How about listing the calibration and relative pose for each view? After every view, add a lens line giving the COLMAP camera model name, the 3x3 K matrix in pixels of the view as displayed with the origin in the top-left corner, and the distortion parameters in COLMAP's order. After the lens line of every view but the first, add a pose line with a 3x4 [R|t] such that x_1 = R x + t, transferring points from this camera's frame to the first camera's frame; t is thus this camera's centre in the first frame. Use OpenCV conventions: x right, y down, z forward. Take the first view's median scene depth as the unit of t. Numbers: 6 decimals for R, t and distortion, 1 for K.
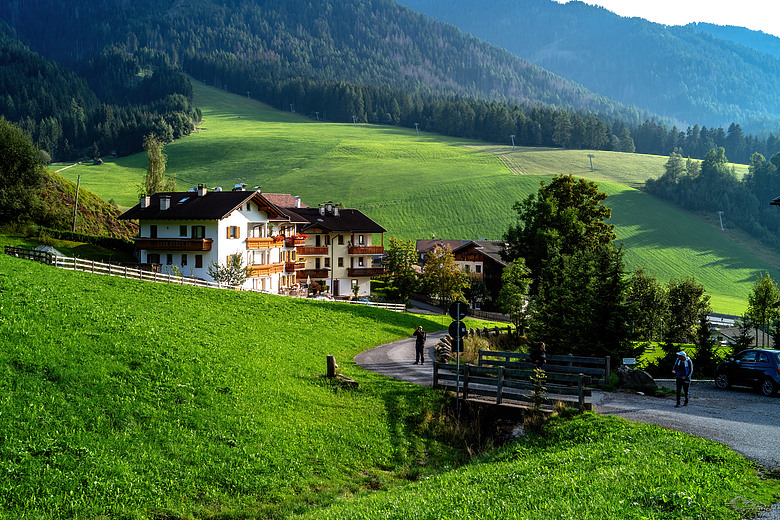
lens RADIAL K [[920.5, 0, 331.9], [0, 920.5, 260.5], [0, 0, 1]] dist [-0.006939, -0.005011]
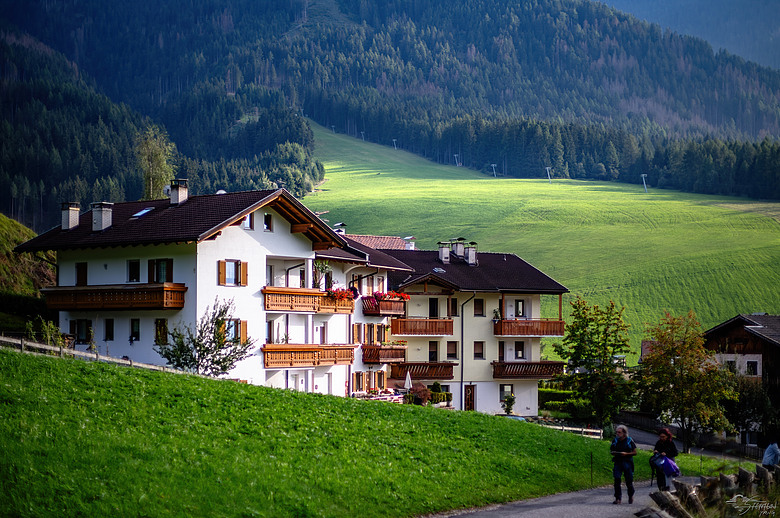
lens RADIAL K [[1312.2, 0, 309.9], [0, 1312.2, 327.9], [0, 0, 1]] dist [-0.004979, 0.049155]
pose [[0.987186, -0.003789, -0.159528, 0.031934], [-0.003339, 0.999009, -0.044394, 0.021425], [0.159538, 0.044358, 0.986195, 0.238532]]
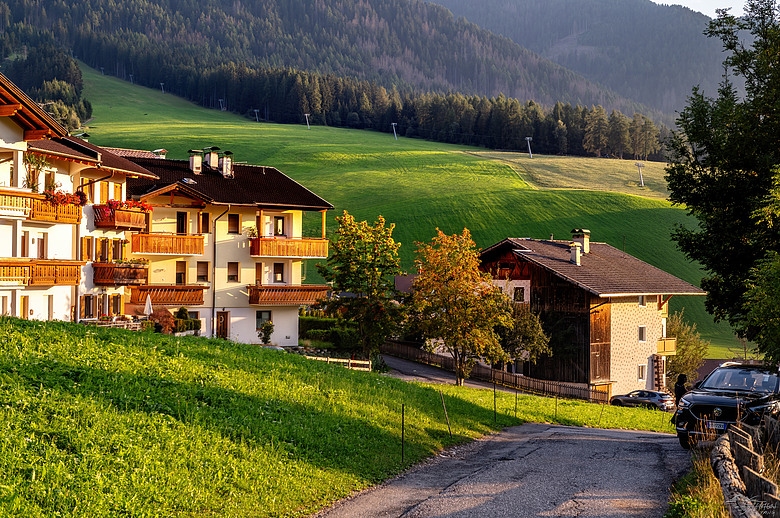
lens RADIAL K [[1224.6, 0, 388.6], [0, 1224.6, 257.4], [0, 0, 1]] dist [-0.011671, 0.004621]
pose [[0.996146, 0.005956, 0.087512, 0.031700], [-0.001466, 0.998683, -0.051287, 0.024649], [-0.087702, 0.050961, 0.994842, 0.362896]]
